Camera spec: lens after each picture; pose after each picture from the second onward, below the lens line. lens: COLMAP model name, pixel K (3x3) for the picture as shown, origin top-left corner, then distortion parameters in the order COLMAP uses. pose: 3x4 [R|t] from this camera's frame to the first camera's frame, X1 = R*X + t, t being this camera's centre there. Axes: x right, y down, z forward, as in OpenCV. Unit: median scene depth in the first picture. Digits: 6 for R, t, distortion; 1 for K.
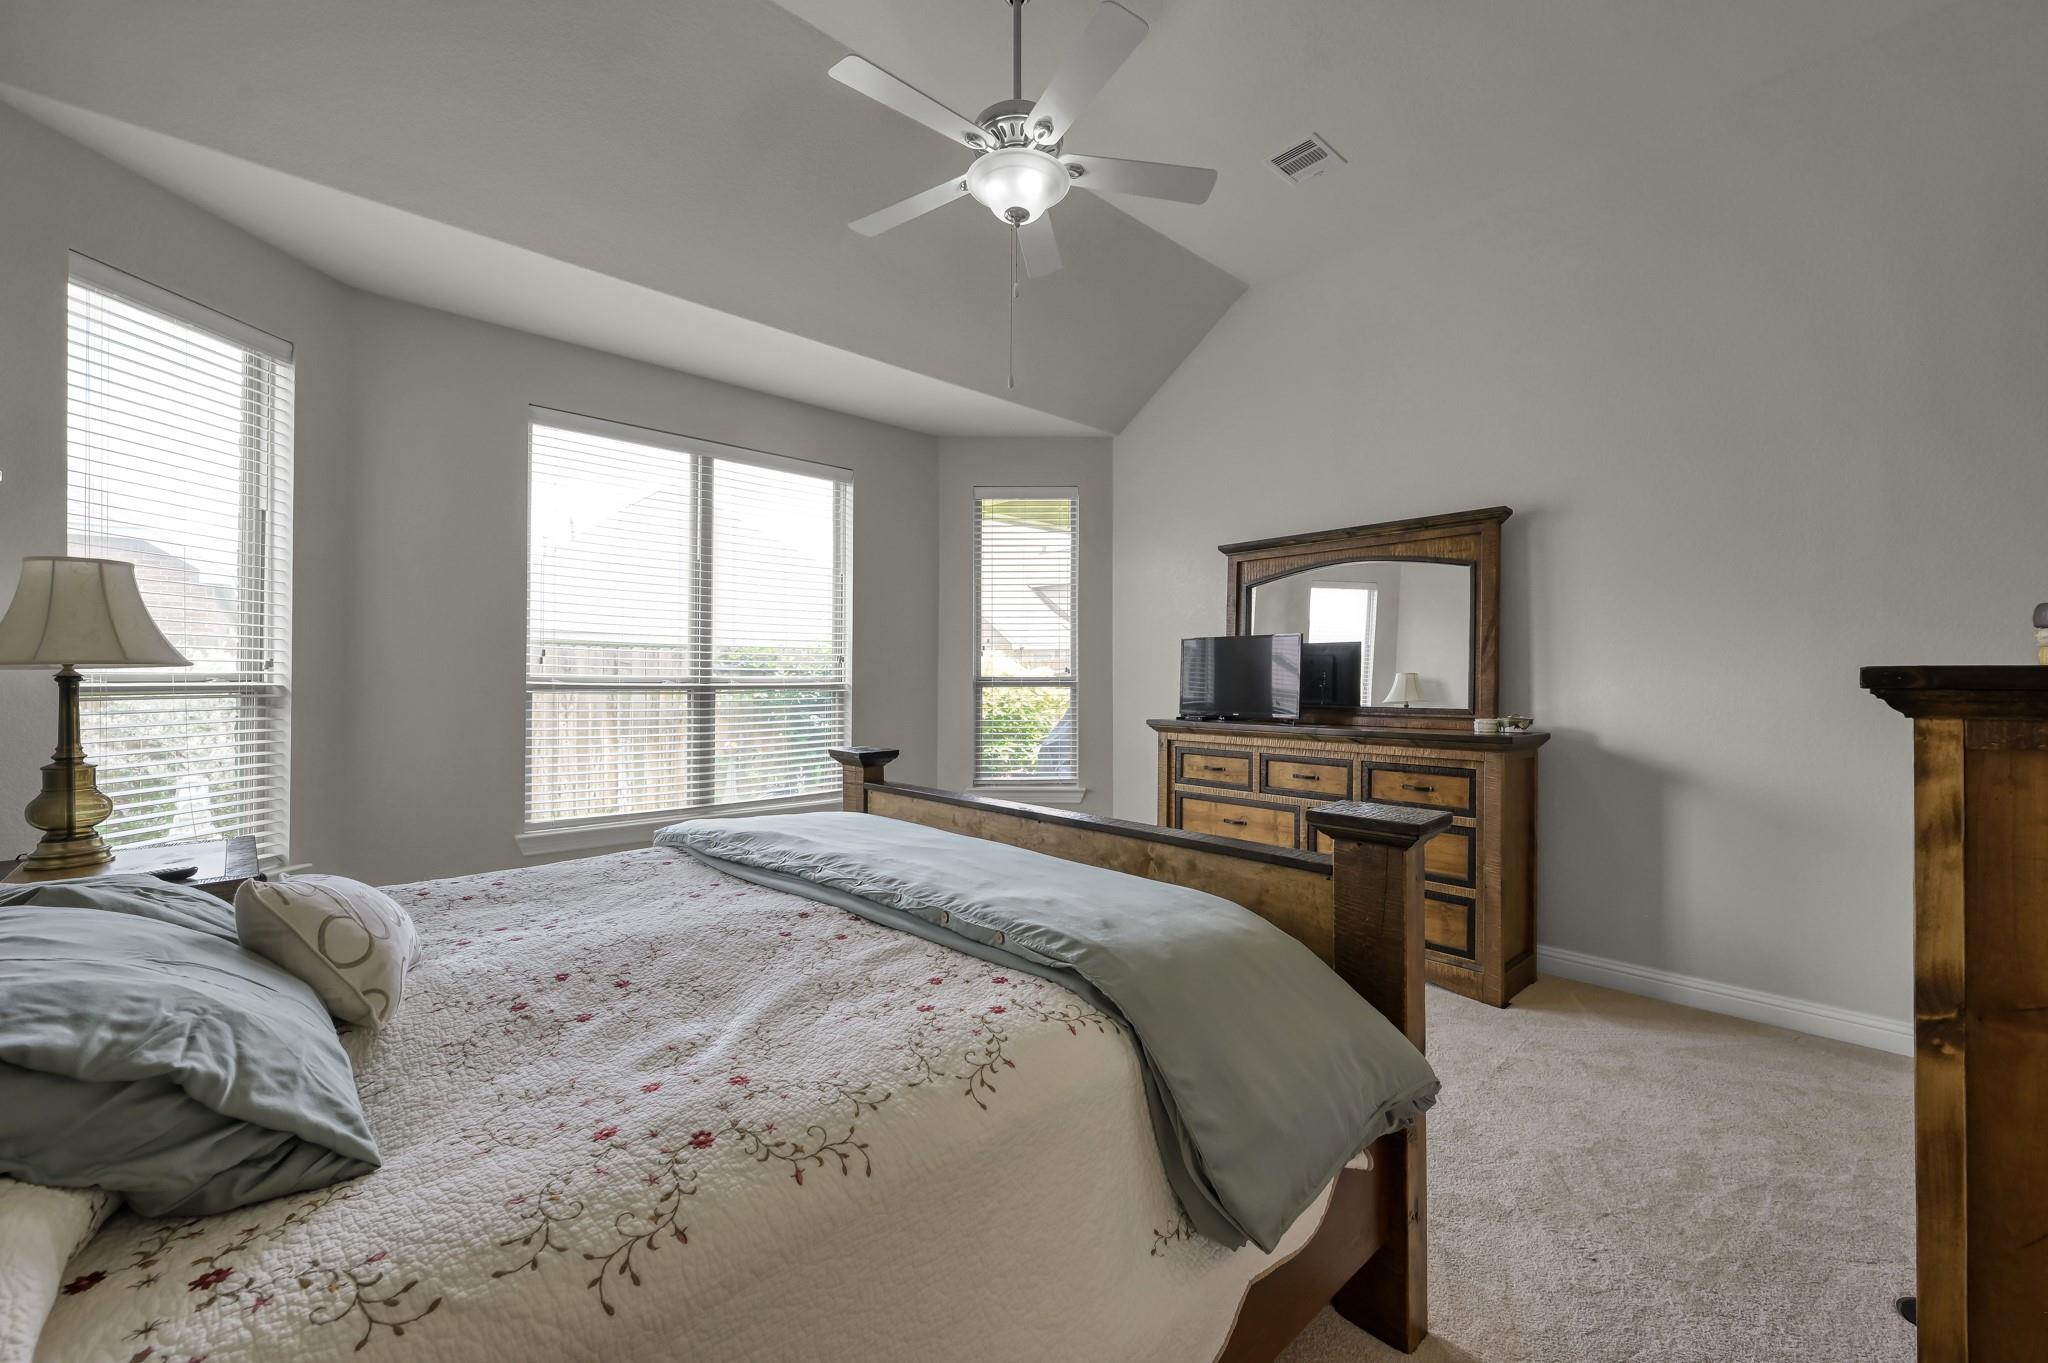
lens RADIAL K [[816.0, 0, 1032.1], [0, 816.0, 678.6], [0, 0, 1]] dist [-0.000942, 0.000279]
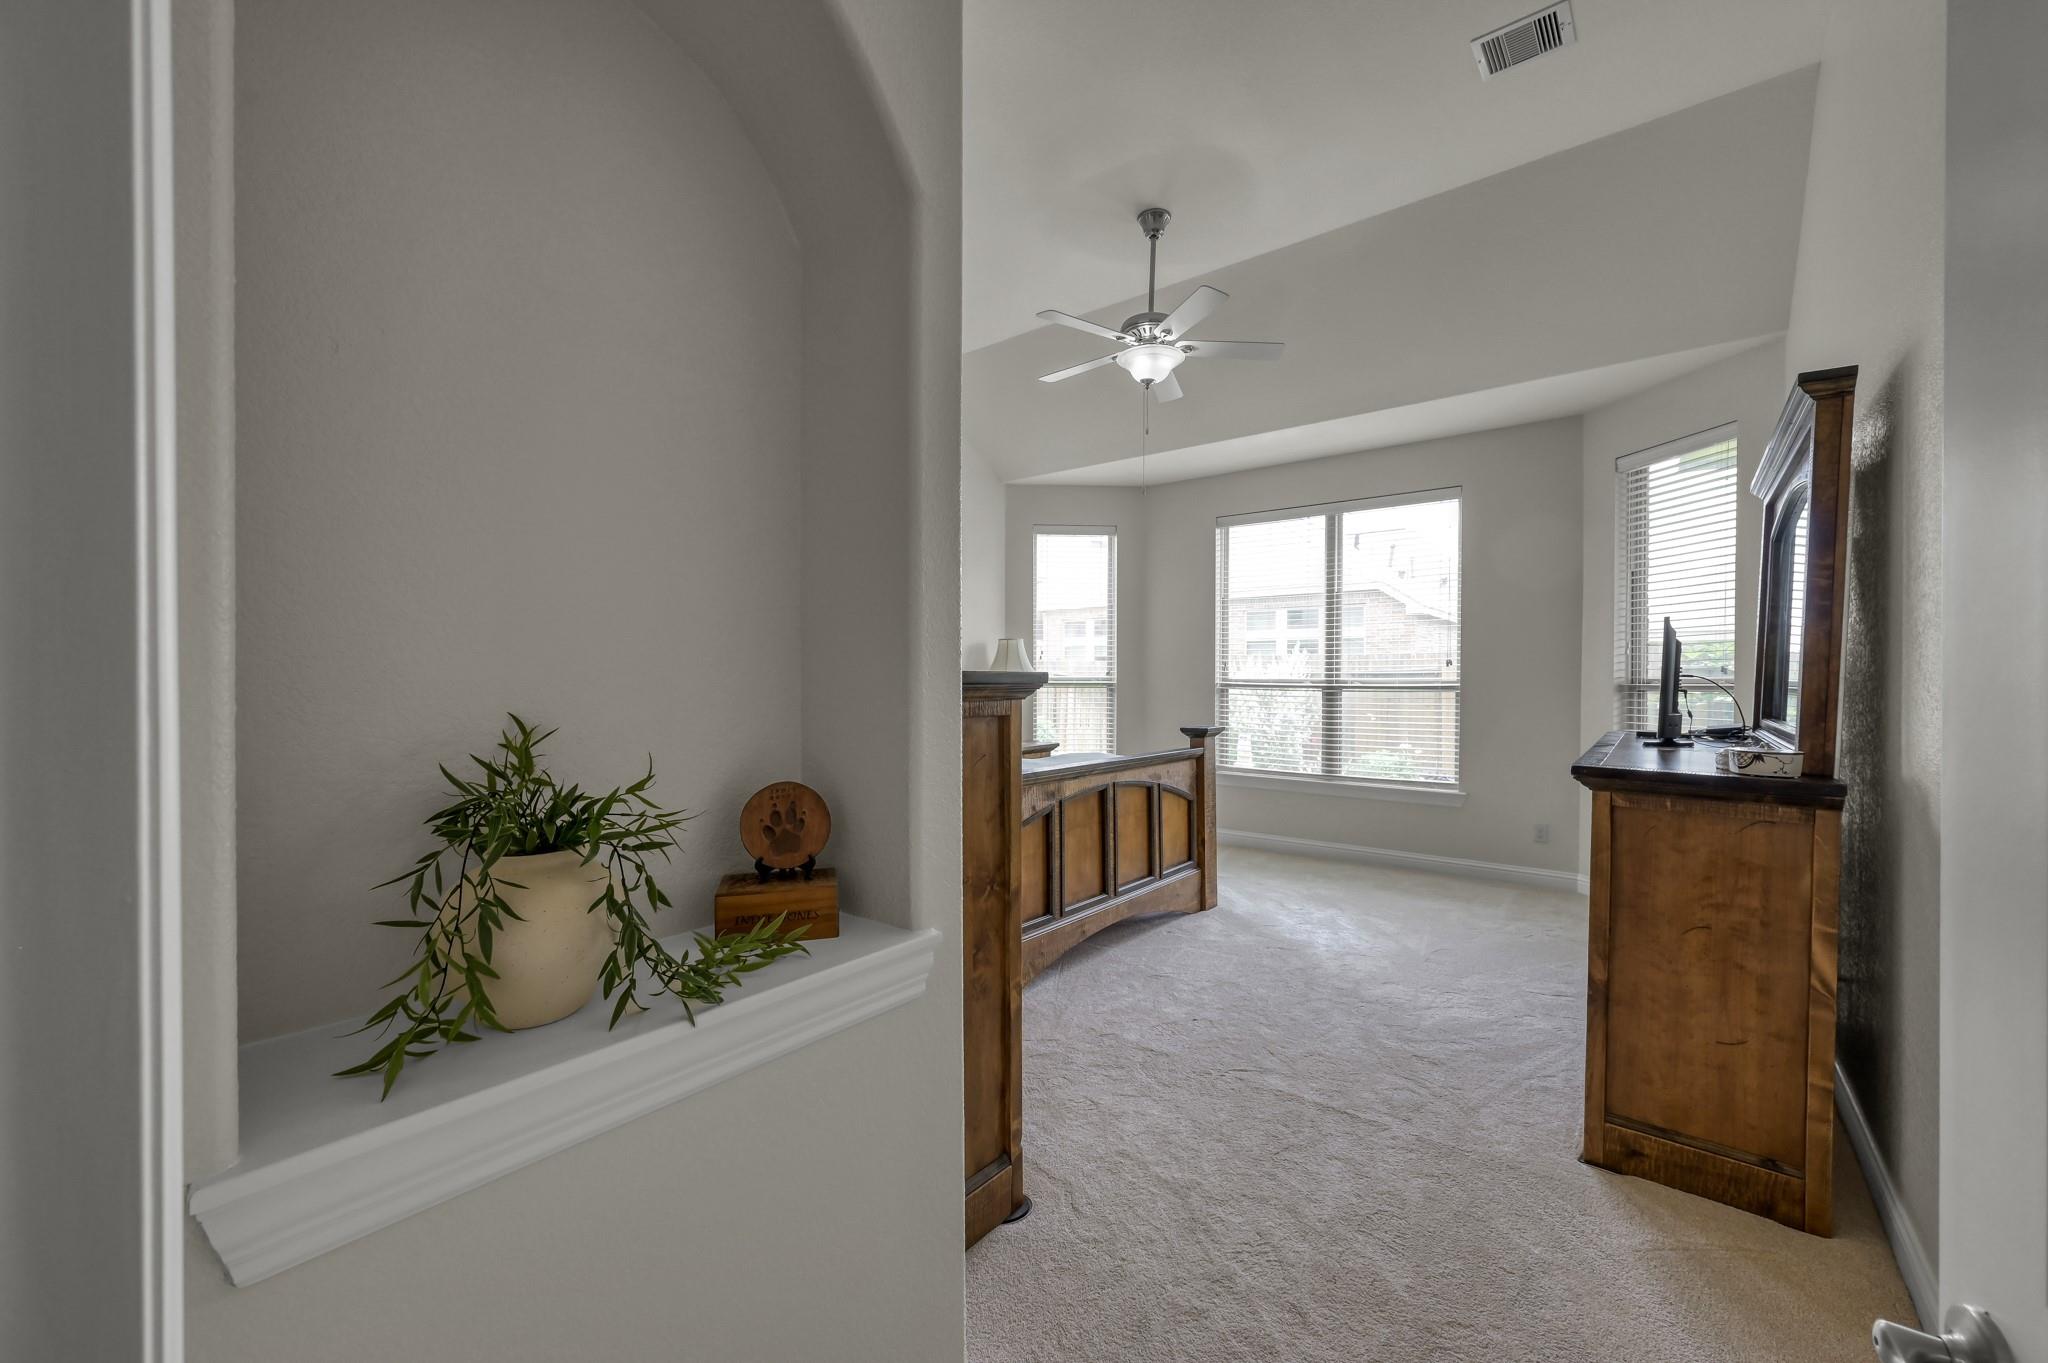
lens RADIAL K [[816.0, 0, 1032.1], [0, 816.0, 678.6], [0, 0, 1]] dist [-0.000942, 0.000279]
pose [[0.163404, 0.002790, -0.986555, 0.854553], [0.001314, 0.999995, 0.003045, -0.007272], [0.986558, -0.001794, 0.163399, 0.294332]]
